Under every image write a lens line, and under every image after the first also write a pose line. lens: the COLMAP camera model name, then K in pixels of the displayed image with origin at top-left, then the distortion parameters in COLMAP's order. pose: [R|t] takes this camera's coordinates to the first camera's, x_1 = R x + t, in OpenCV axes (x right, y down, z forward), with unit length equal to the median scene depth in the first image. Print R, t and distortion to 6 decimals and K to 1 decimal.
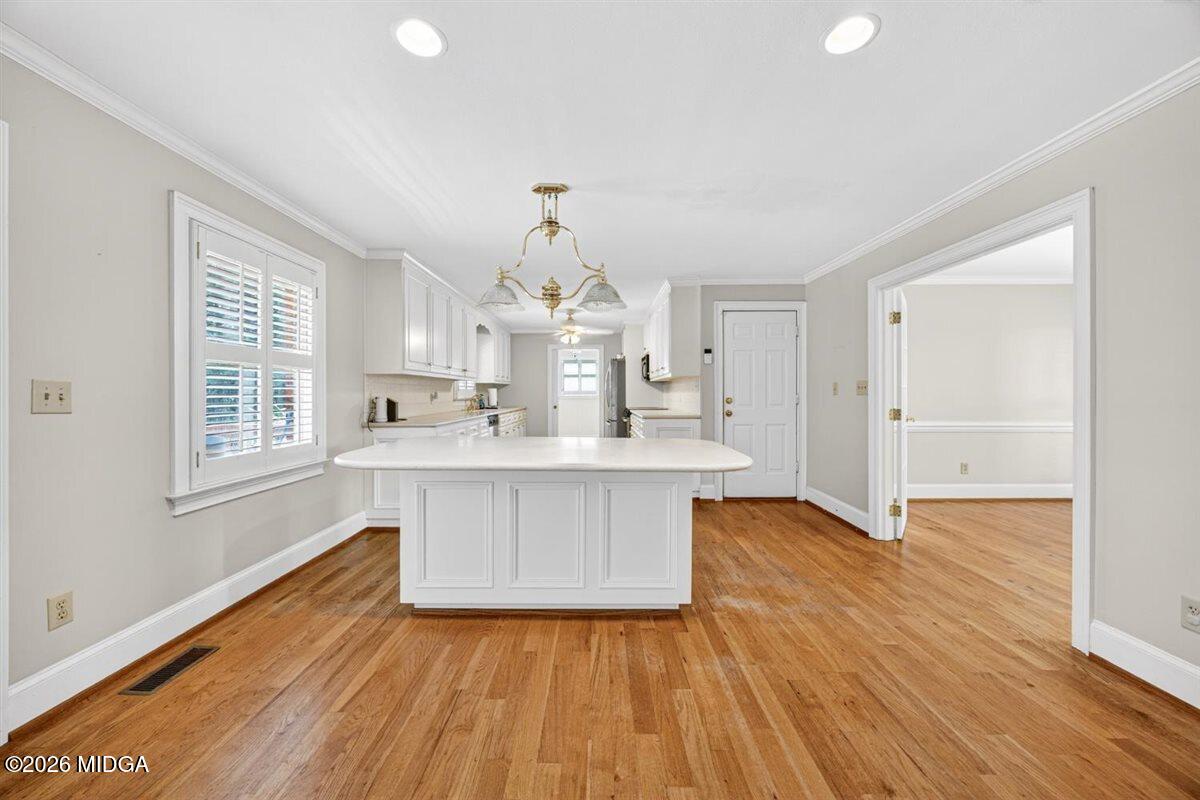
lens RADIAL K [[461.3, 0, 597.1], [0, 461.3, 402.8], [0, 0, 1]] dist [0.000168, 0.000050]
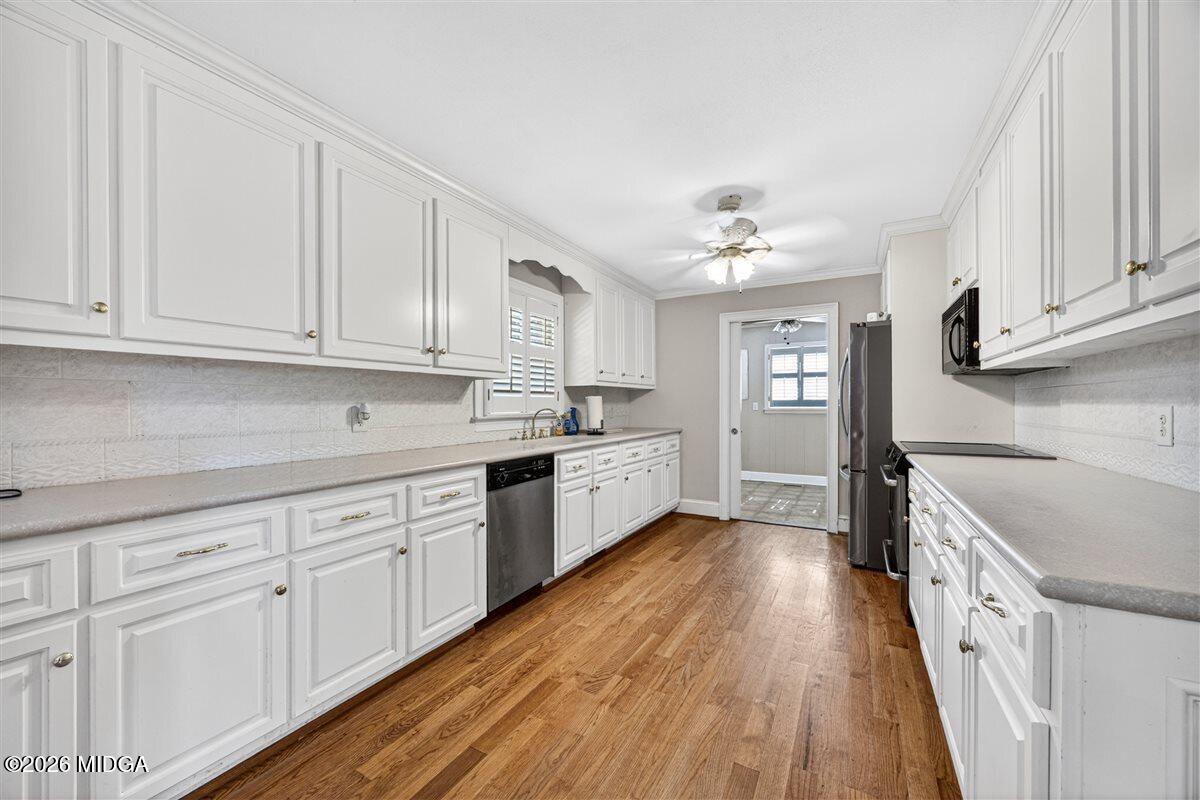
lens RADIAL K [[461.3, 0, 597.1], [0, 461.3, 402.8], [0, 0, 1]] dist [0.000168, 0.000050]
pose [[0.874194, -0.000678, -0.485576, 0.032855], [-0.009543, 0.999782, -0.018576, -0.013488], [0.485483, 0.020872, 0.873997, 0.534521]]
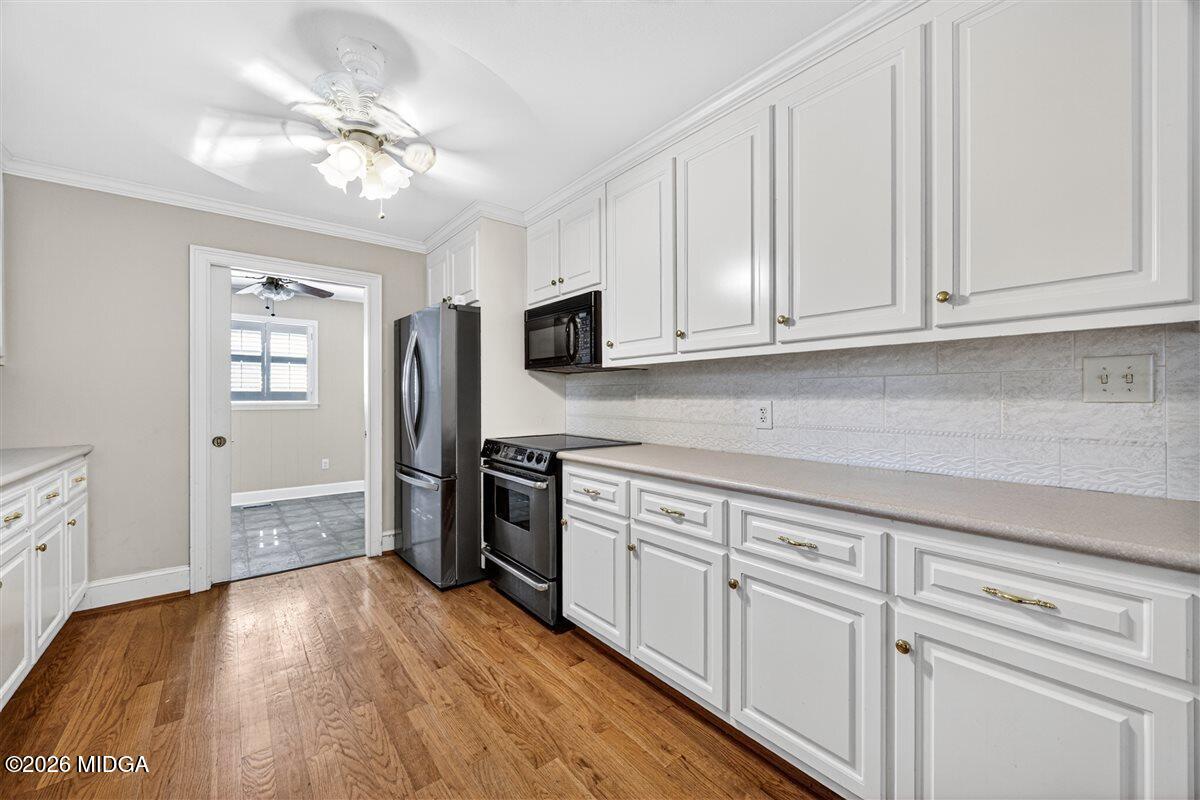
lens RADIAL K [[461.3, 0, 597.1], [0, 461.3, 402.8], [0, 0, 1]] dist [0.000168, 0.000050]
pose [[0.778324, -0.005830, 0.627835, -0.102934], [0.009541, 0.999951, -0.002543, -0.017169], [-0.627790, 0.007969, 0.778342, 0.670371]]
